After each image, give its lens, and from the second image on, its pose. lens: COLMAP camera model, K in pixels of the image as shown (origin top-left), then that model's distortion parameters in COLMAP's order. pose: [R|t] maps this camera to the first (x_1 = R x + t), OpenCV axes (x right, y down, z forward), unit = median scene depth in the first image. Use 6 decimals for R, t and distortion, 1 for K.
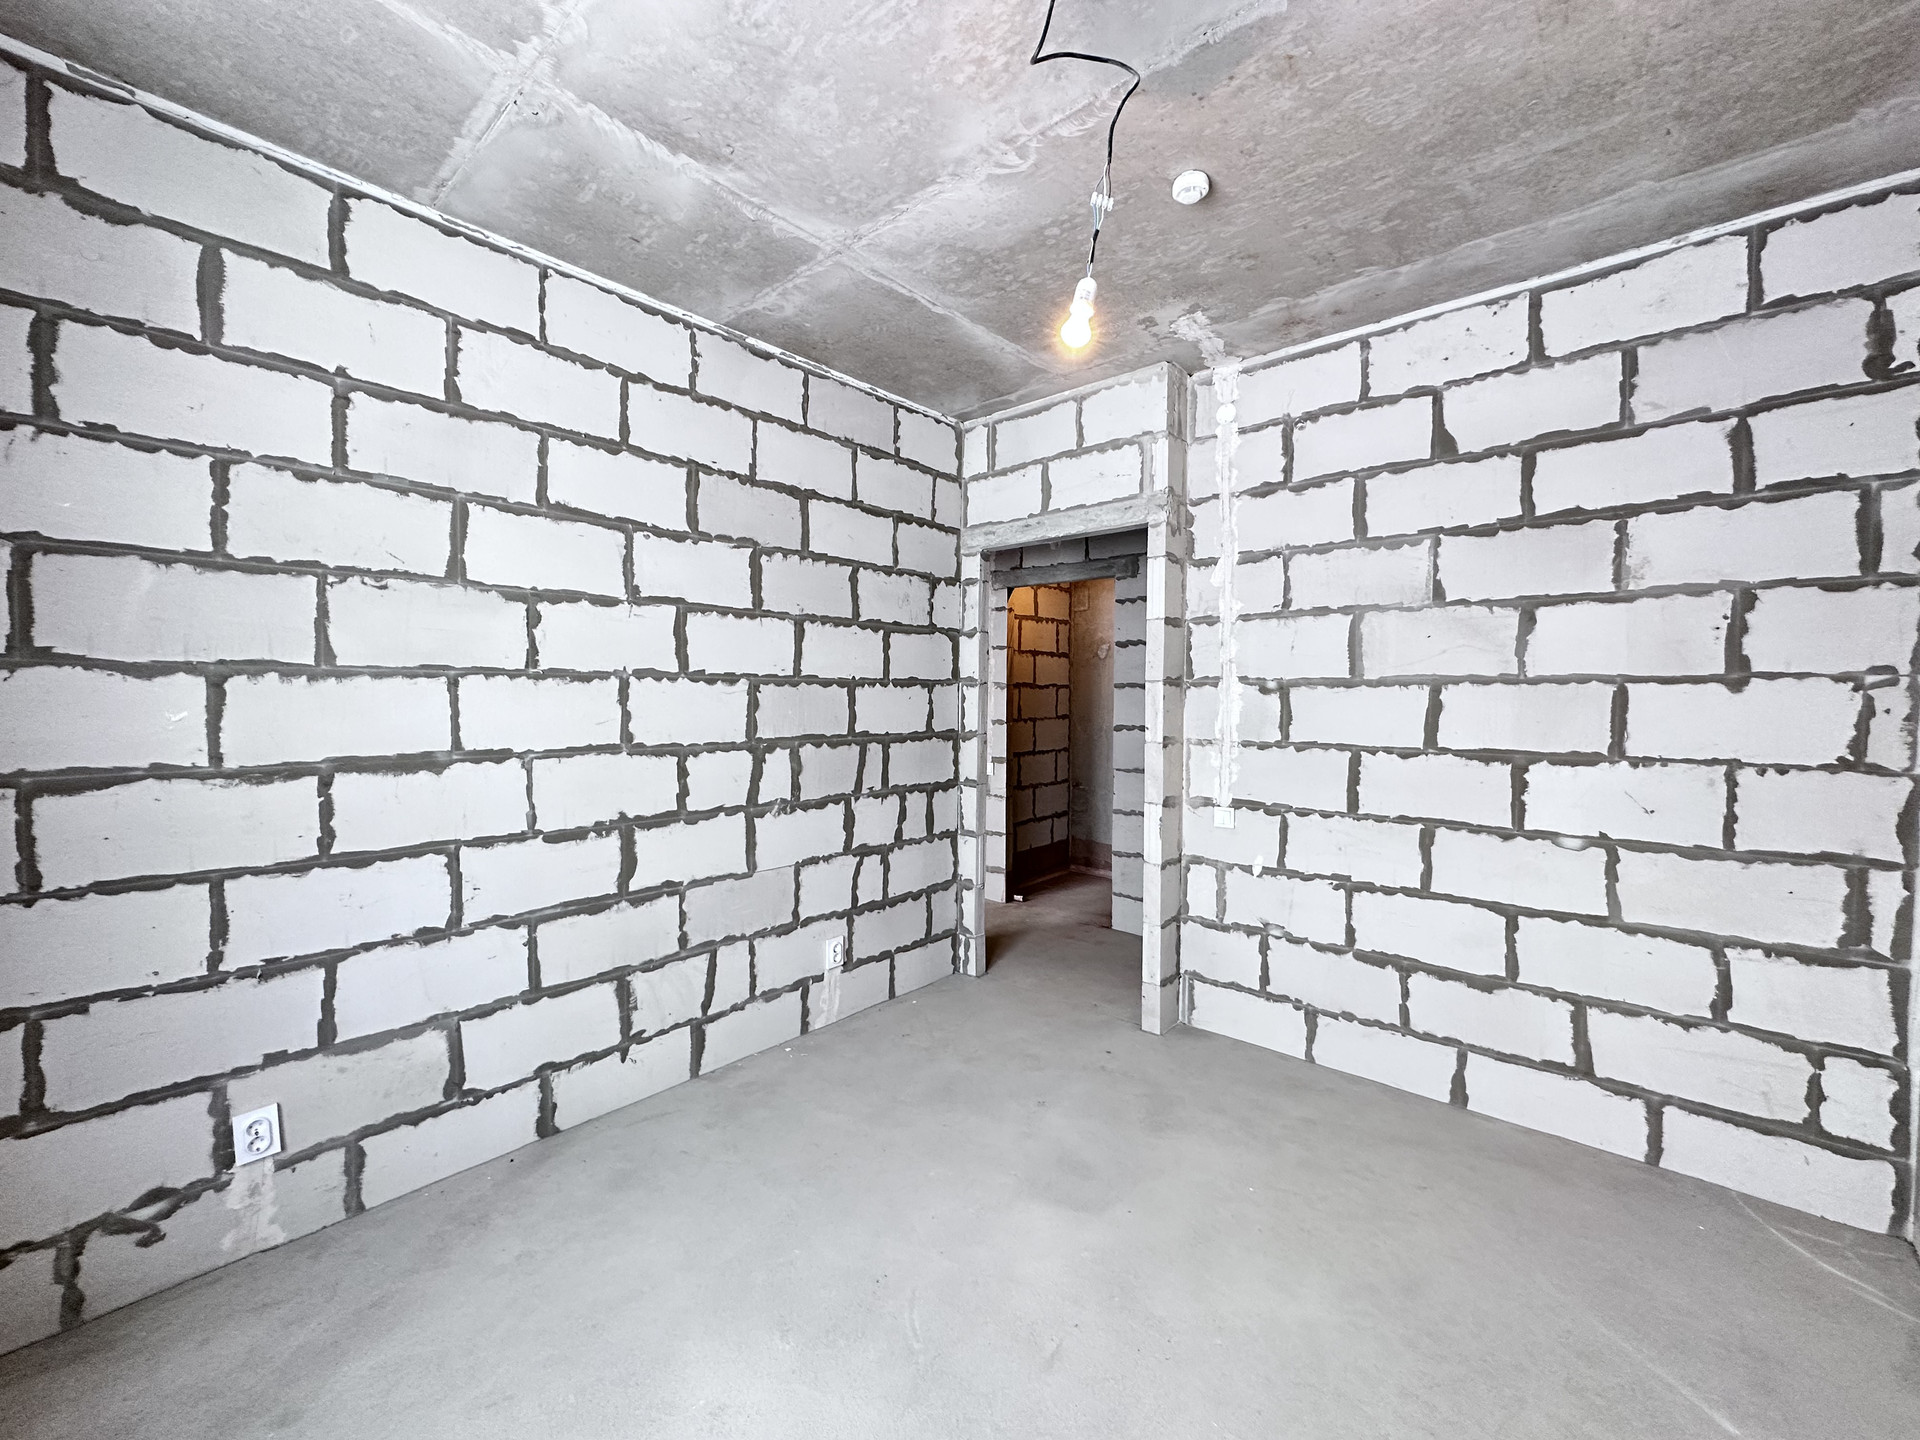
lens RADIAL K [[768.8, 0, 965.6], [0, 768.8, 712.7], [0, 0, 1]] dist [-0.001729, -0.000119]
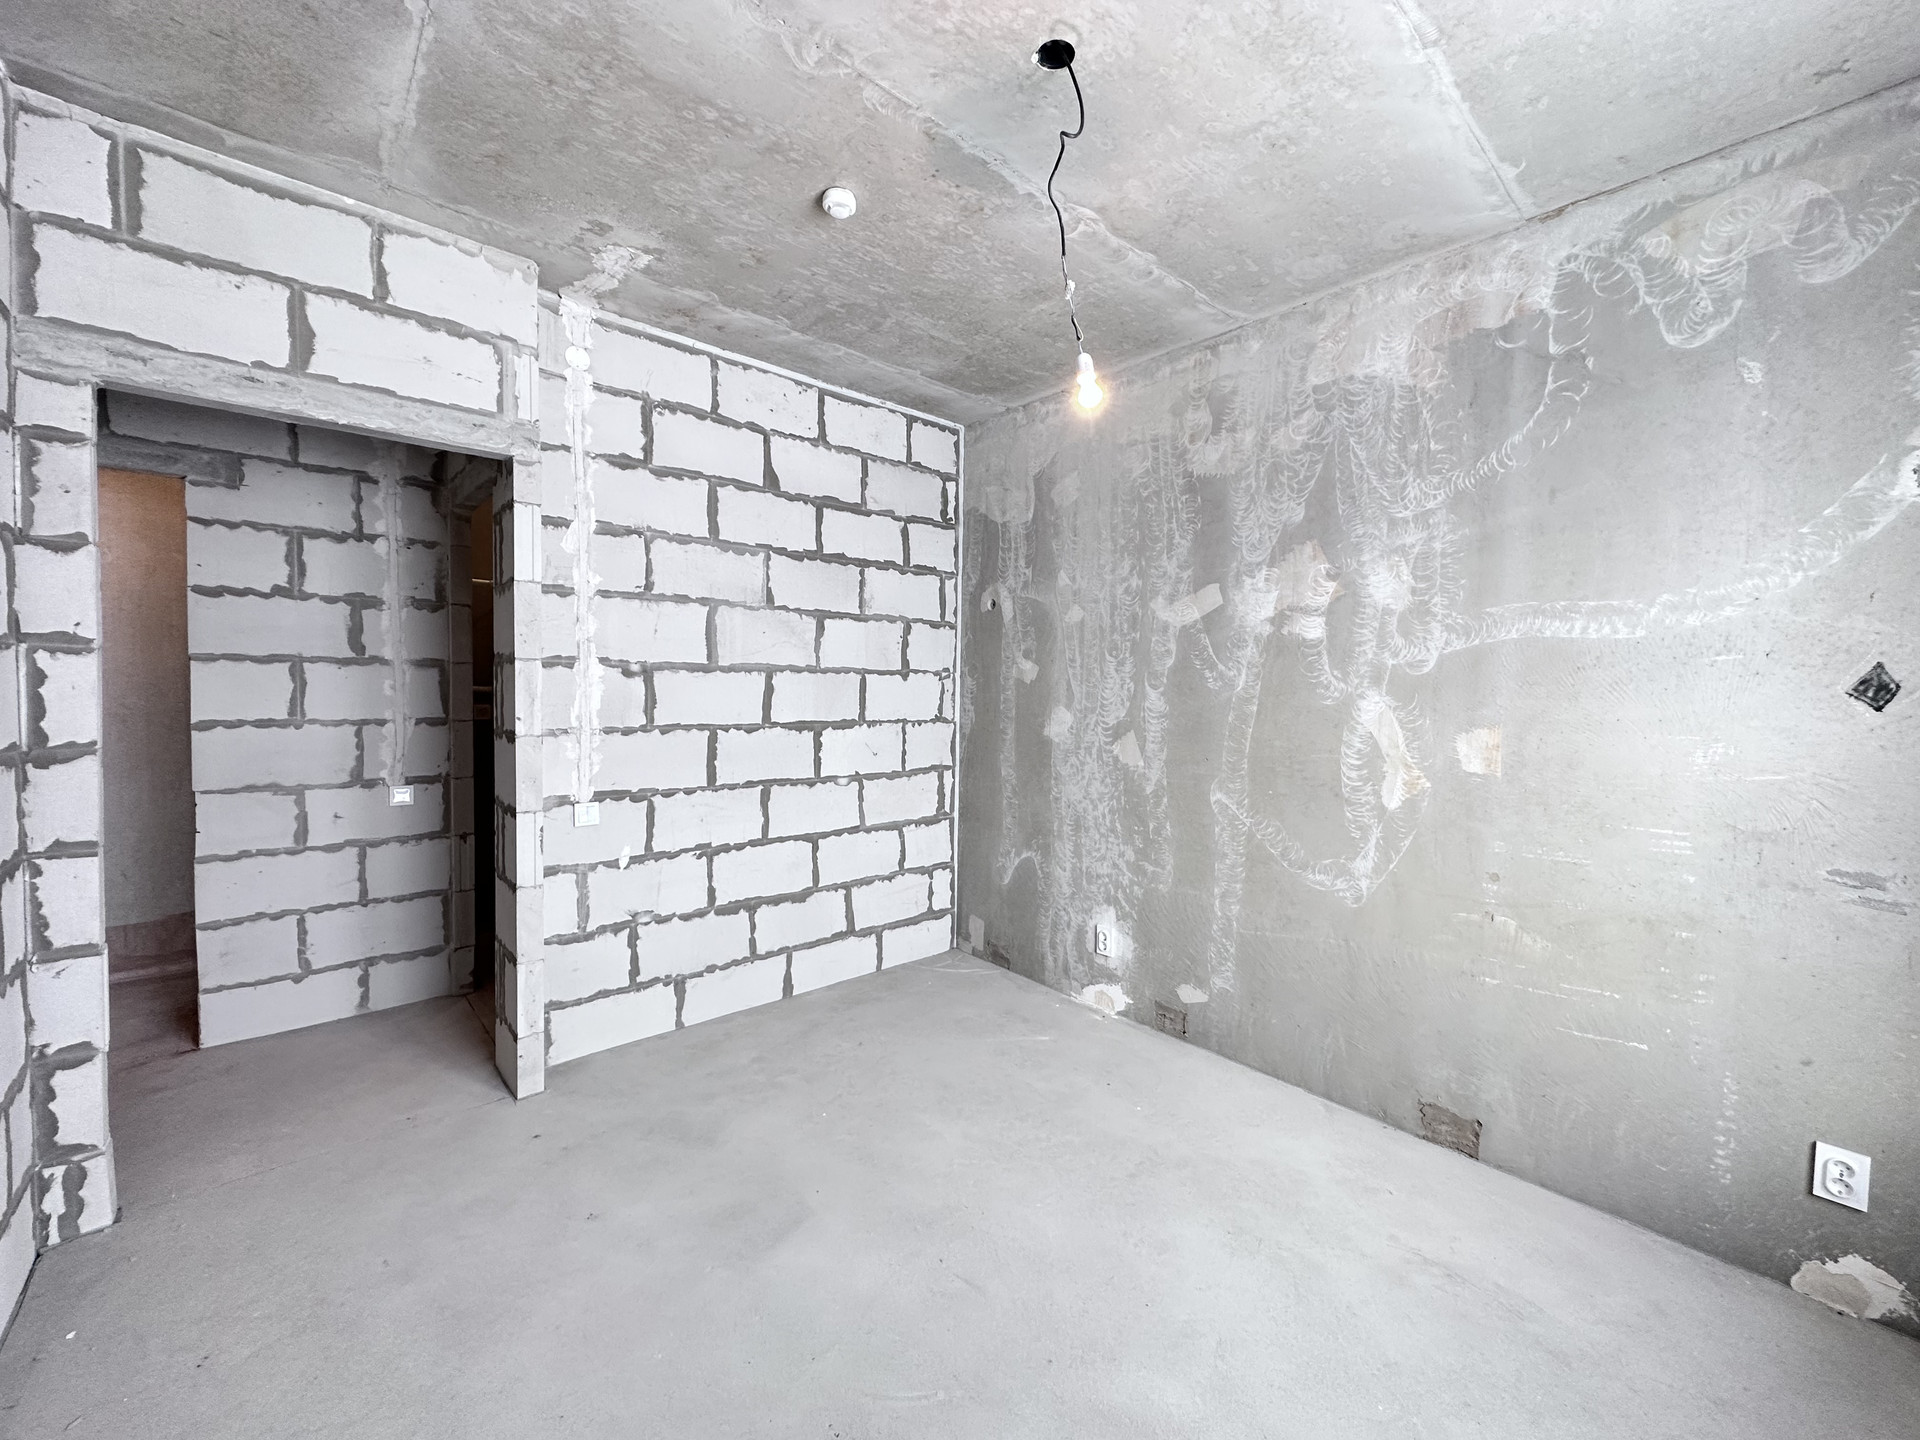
lens RADIAL K [[768.8, 0, 961.7], [0, 768.8, 712.9], [0, 0, 1]] dist [-0.001729, -0.000119]
pose [[0.119871, -0.036942, 0.992102, -0.583320], [0.009242, 0.999306, 0.036094, -0.011807], [-0.992746, 0.004842, 0.120129, 0.537971]]
